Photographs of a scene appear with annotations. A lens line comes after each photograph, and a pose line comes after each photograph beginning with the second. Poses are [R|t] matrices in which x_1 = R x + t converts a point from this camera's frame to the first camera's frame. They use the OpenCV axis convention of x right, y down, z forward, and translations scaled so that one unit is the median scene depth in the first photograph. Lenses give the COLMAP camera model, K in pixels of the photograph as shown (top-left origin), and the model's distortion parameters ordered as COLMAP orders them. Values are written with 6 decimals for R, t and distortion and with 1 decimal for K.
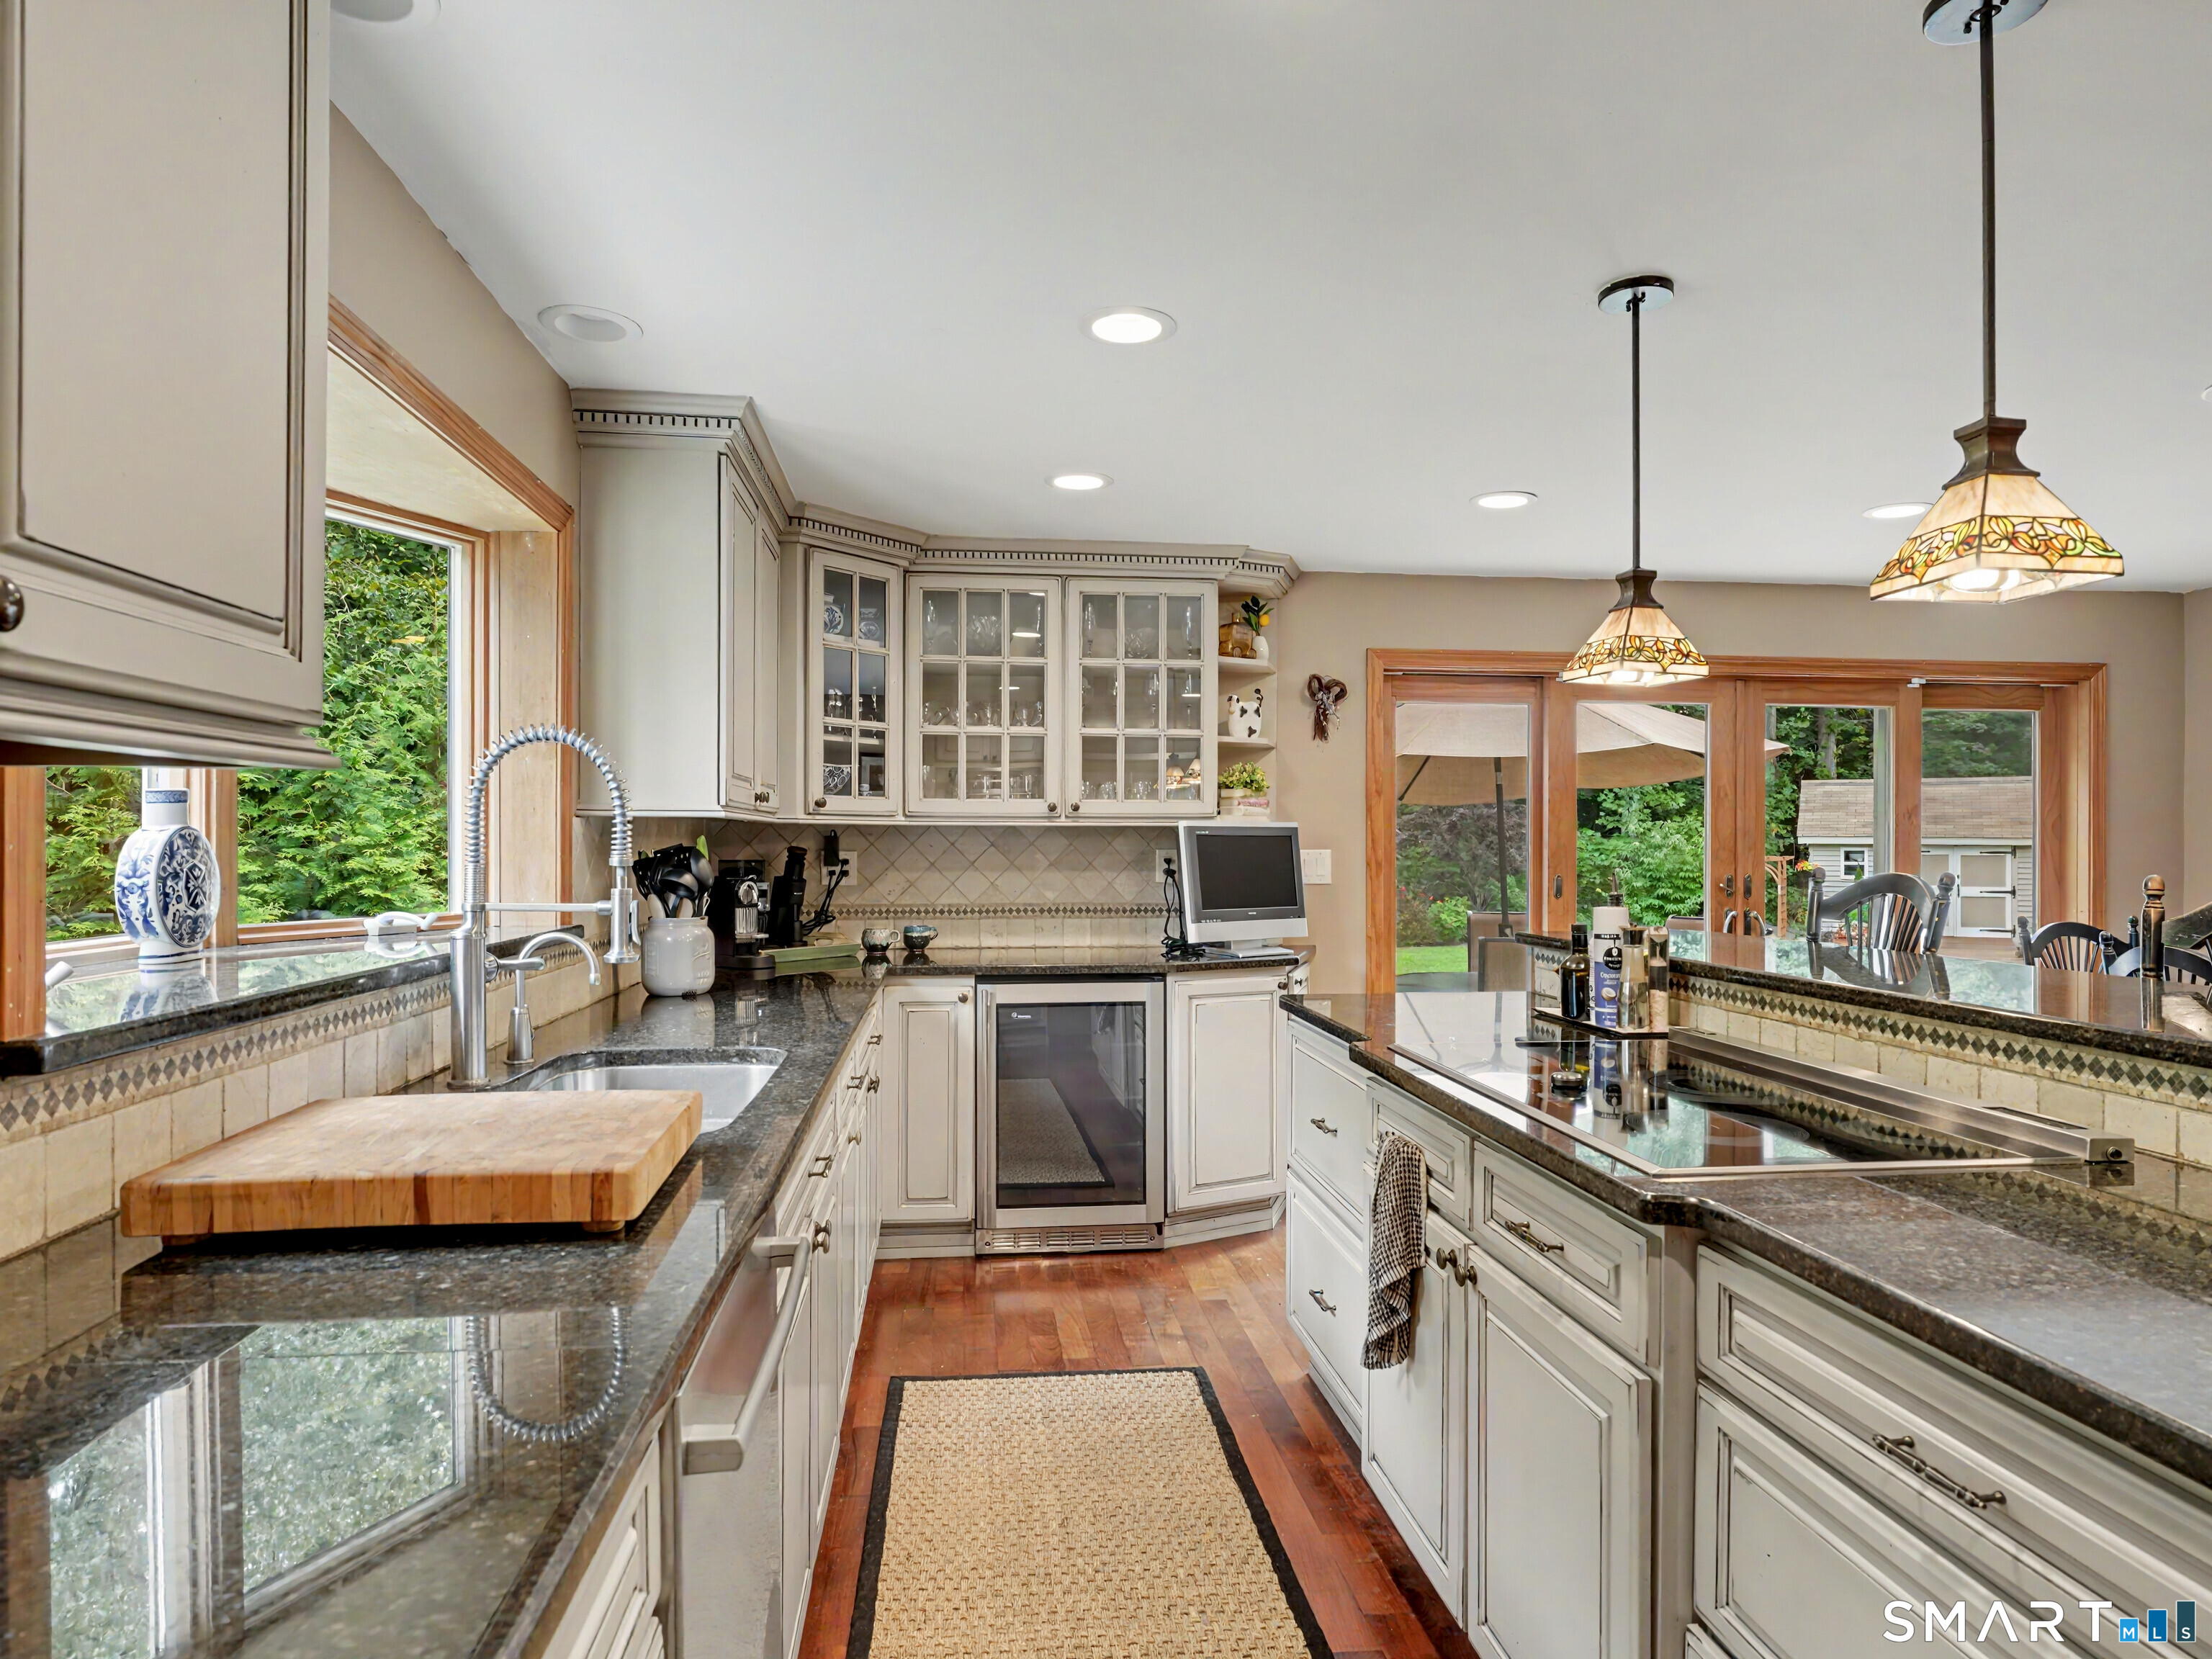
lens RADIAL K [[1308.1, 0, 1106.0], [0, 1308.1, 829.5], [0, 0, 1]] dist [0.006930, 0.000188]
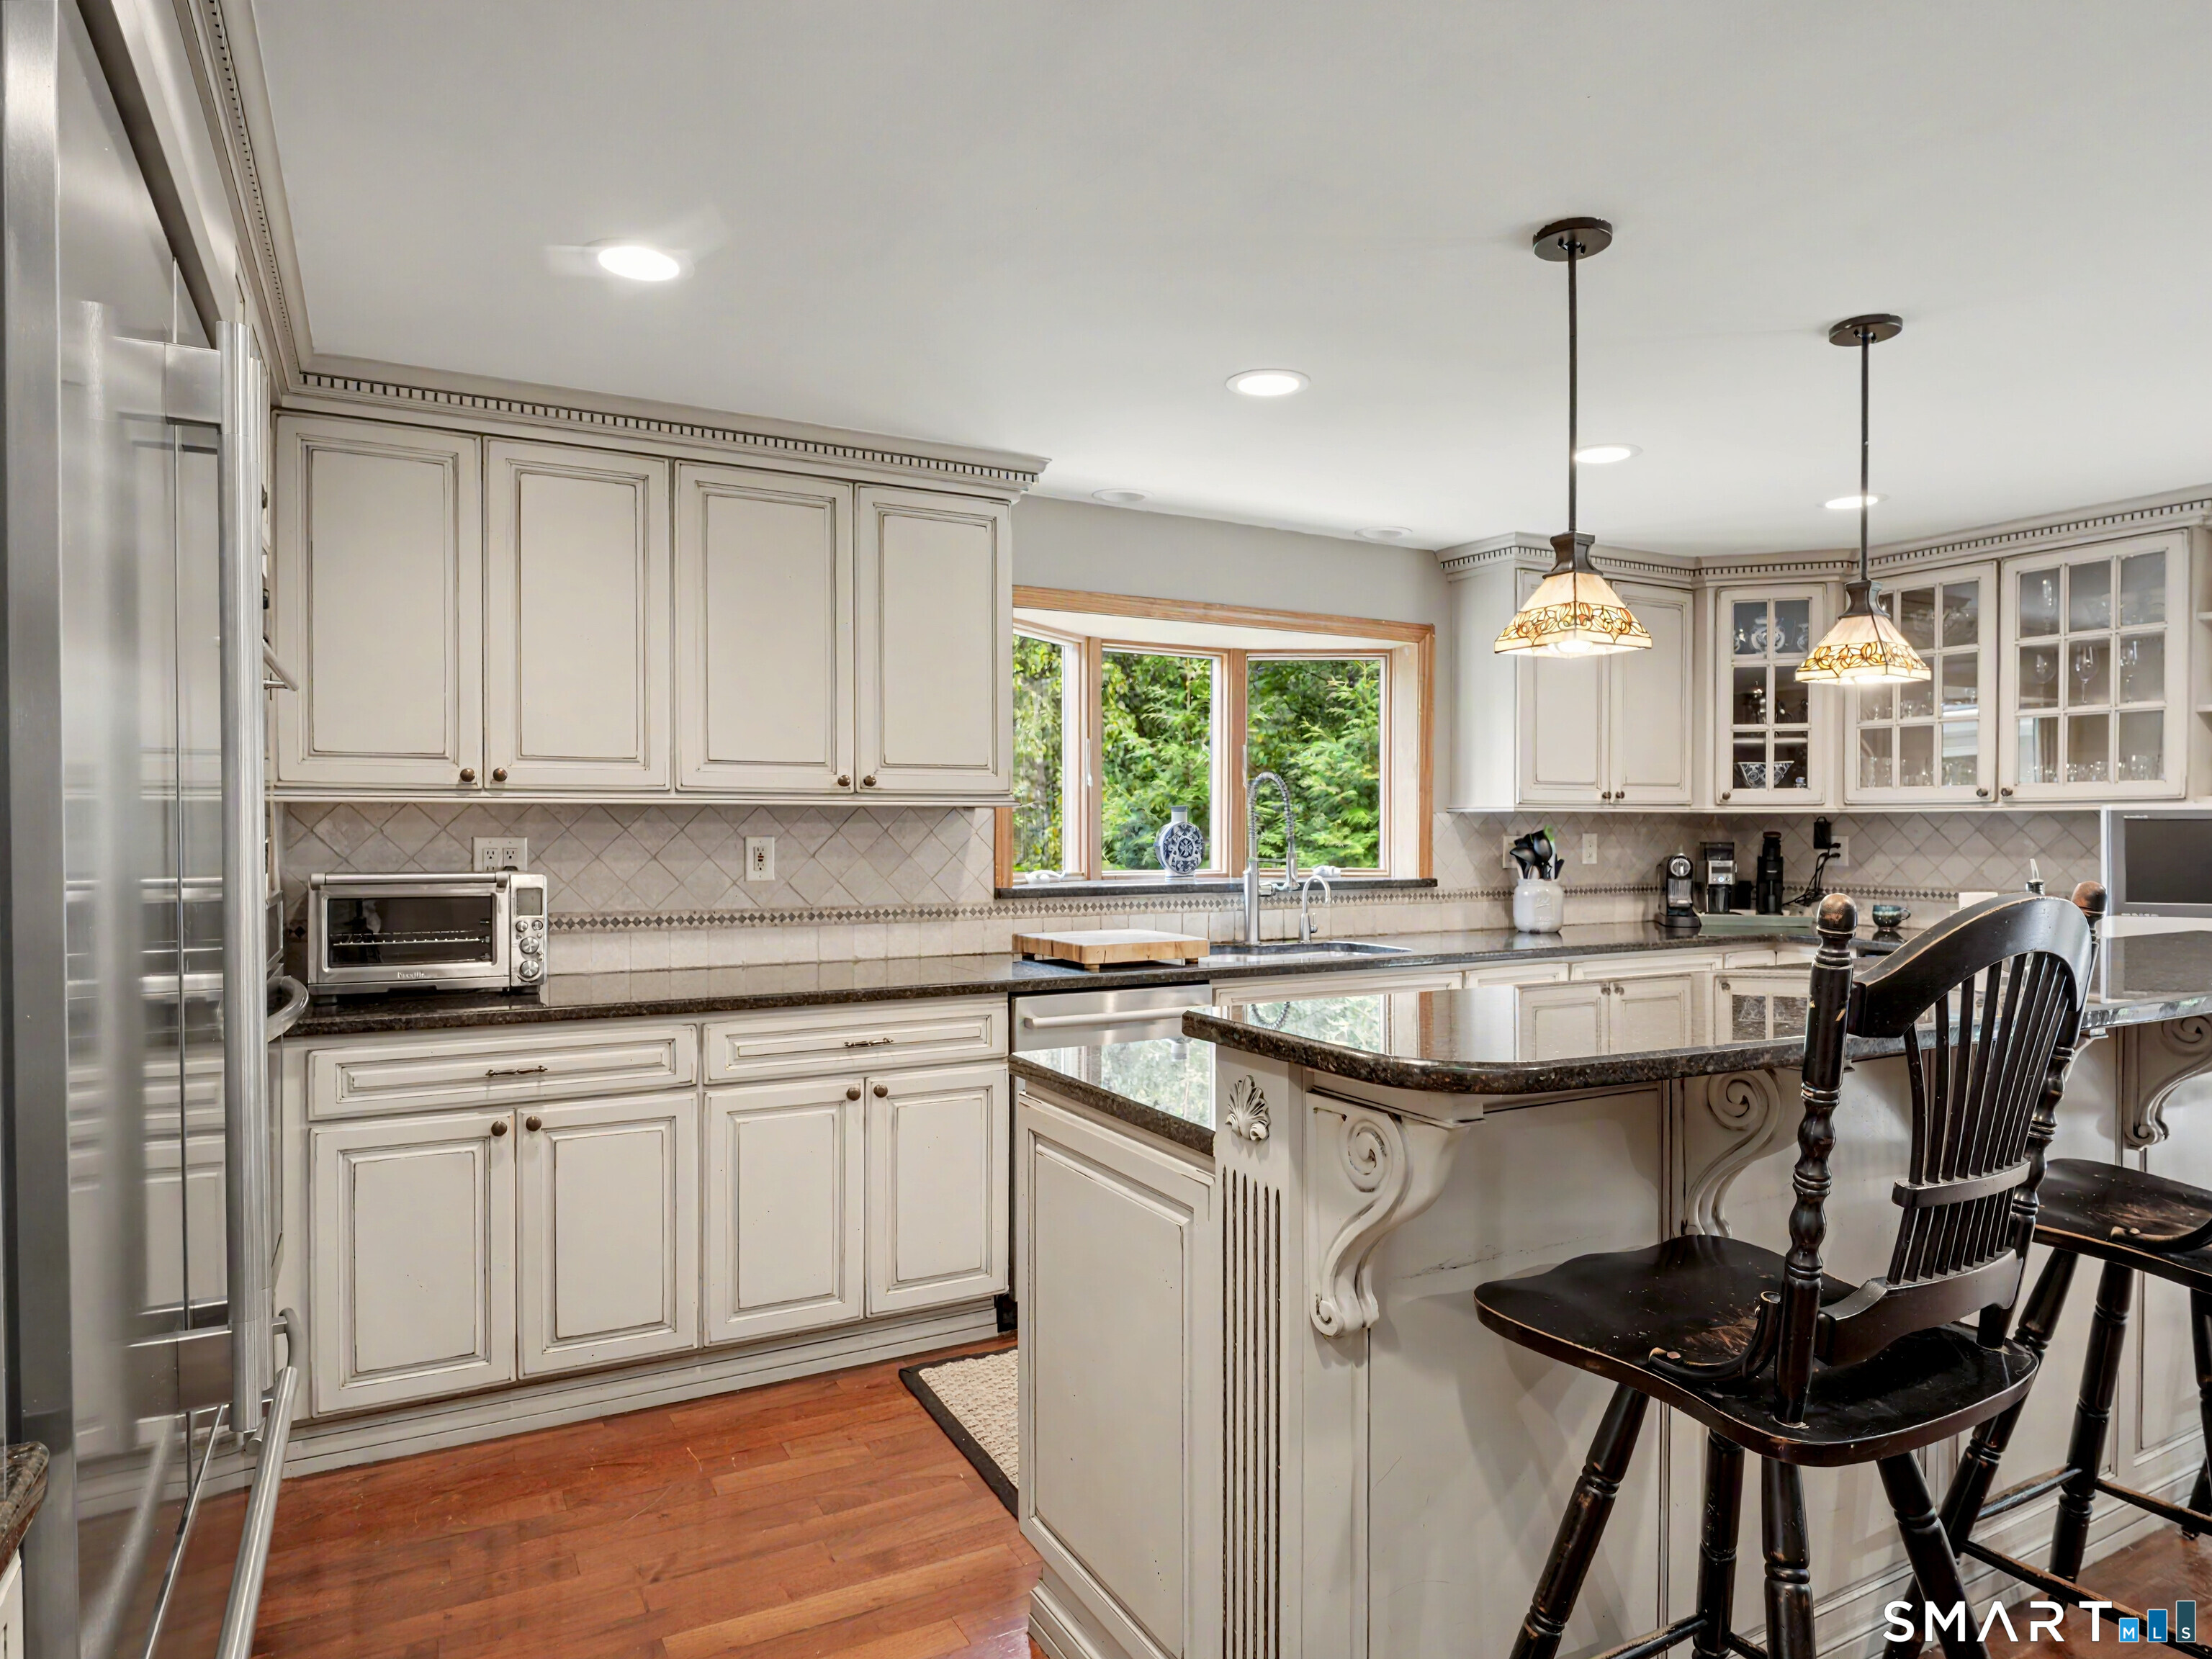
lens RADIAL K [[1308.1, 0, 1106.0], [0, 1308.1, 829.5], [0, 0, 1]] dist [0.006930, 0.000188]
pose [[0.347497, -0.000108, -0.937681, 0.665167], [0.008474, 0.999960, 0.003025, 0.002466], [0.937643, -0.008997, 0.347484, 0.025073]]
